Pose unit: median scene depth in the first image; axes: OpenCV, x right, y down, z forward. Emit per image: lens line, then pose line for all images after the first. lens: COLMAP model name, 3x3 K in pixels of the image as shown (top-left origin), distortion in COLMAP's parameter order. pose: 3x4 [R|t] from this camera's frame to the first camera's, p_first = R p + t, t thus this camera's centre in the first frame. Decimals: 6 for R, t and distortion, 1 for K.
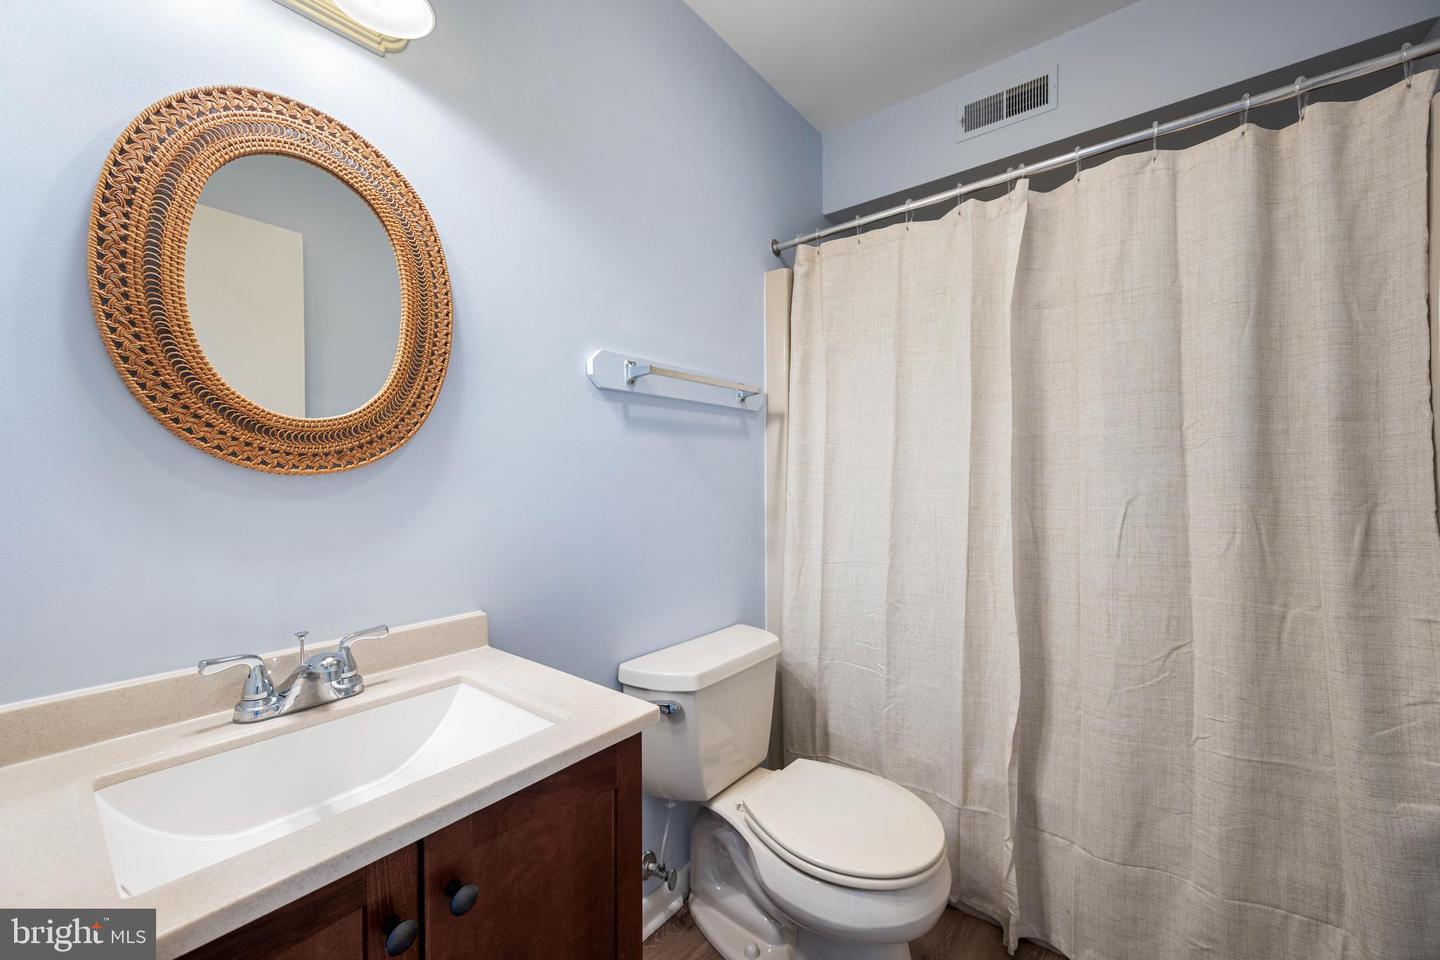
lens RADIAL K [[569.5, 0, 731.0], [0, 569.5, 486.3], [0, 0, 1]] dist [-0.001324, 0.000007]
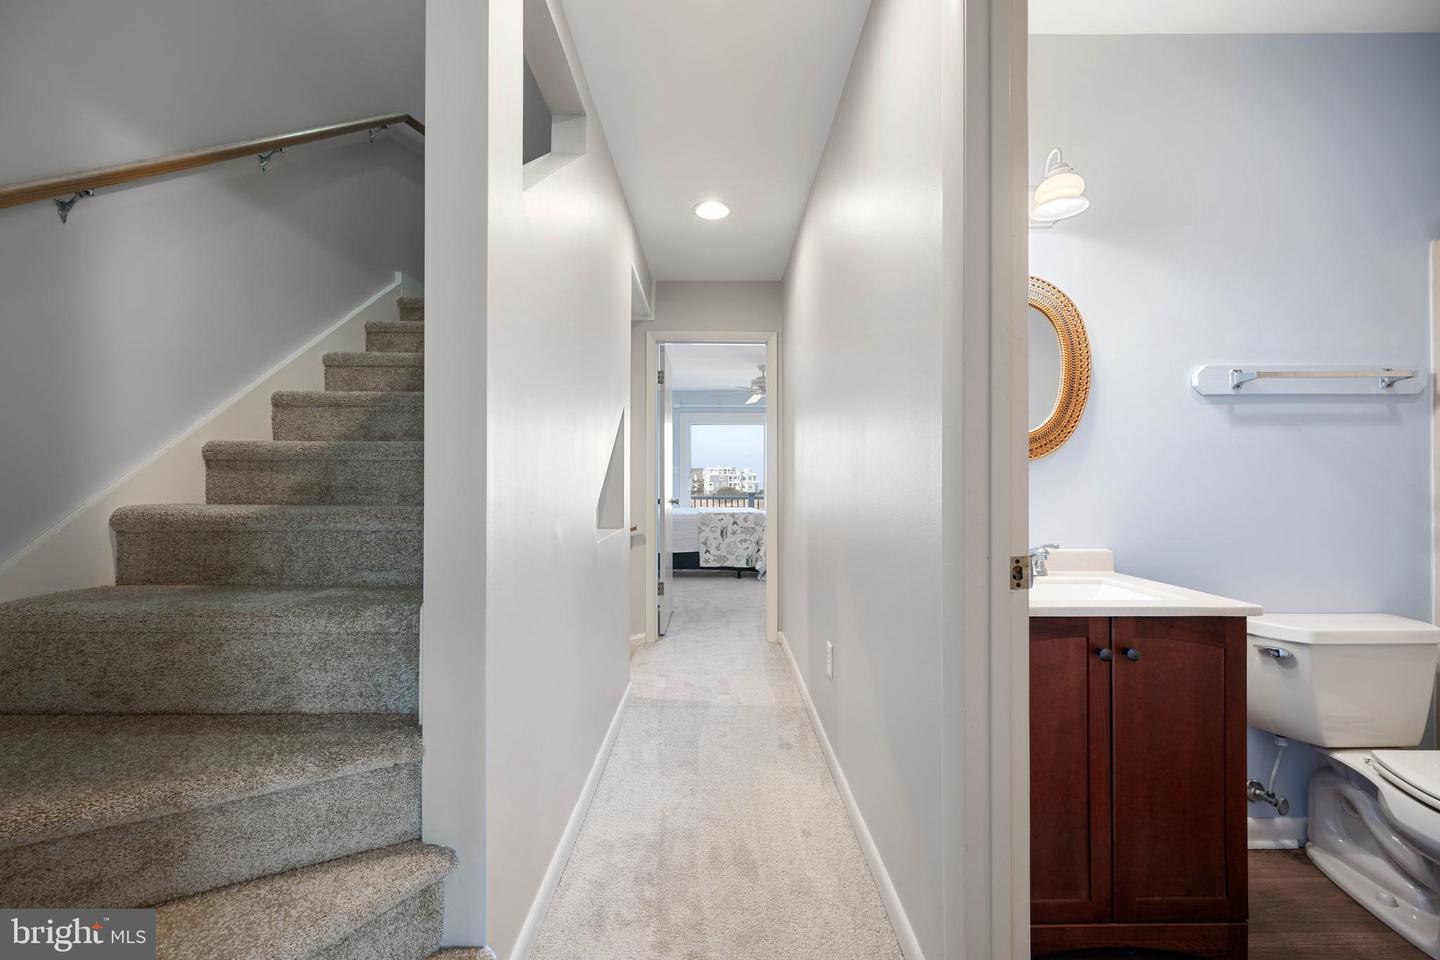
lens RADIAL K [[564.2, 0, 713.5], [0, 564.2, 484.5], [0, 0, 1]] dist [0.001673, 0.000789]
pose [[0.611296, 0.000592, -0.791402, 0.101848], [-0.015091, 0.999827, -0.010908, 0.060090], [0.791258, 0.018611, 0.611199, -0.645853]]
